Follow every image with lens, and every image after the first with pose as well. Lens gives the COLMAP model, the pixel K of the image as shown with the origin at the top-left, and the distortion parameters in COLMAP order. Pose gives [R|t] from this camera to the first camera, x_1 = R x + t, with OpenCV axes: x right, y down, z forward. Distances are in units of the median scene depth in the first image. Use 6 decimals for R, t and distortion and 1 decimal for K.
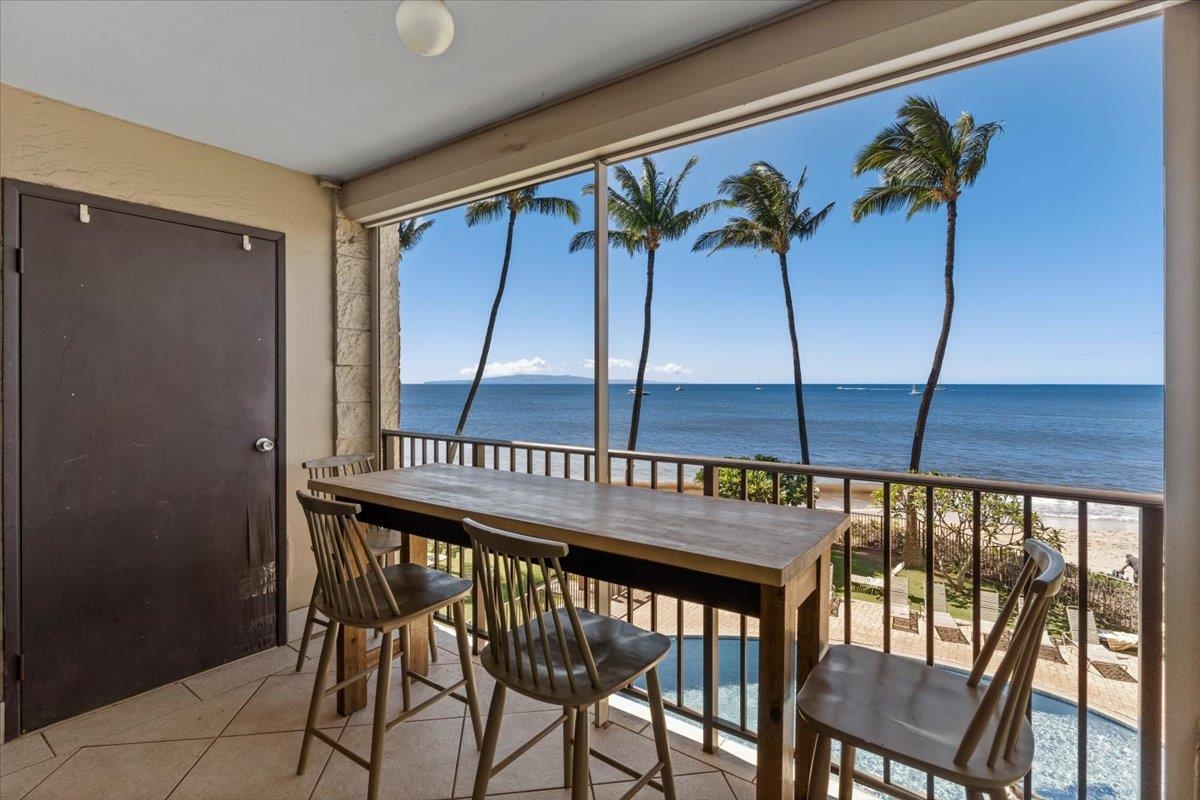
lens RADIAL K [[562.8, 0, 602.2], [0, 562.8, 384.6], [0, 0, 1]] dist [0.013500, -0.000530]
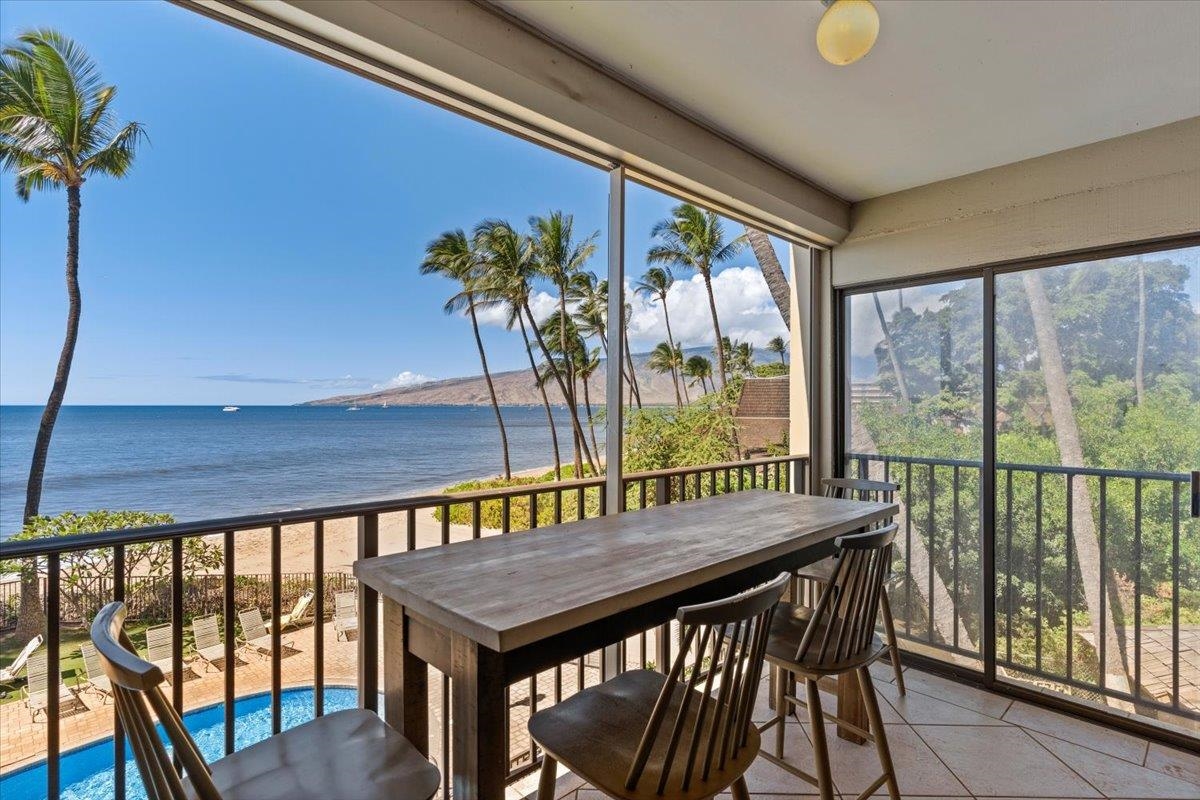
lens RADIAL K [[574.7, 0, 599.2], [0, 574.7, 391.0], [0, 0, 1]] dist [-0.002466, 0.000397]
pose [[0.195943, 0.019397, 0.980423, -0.074256], [-0.000044, 0.999805, -0.019771, -0.002447], [-0.980615, 0.003831, 0.195906, 0.073141]]
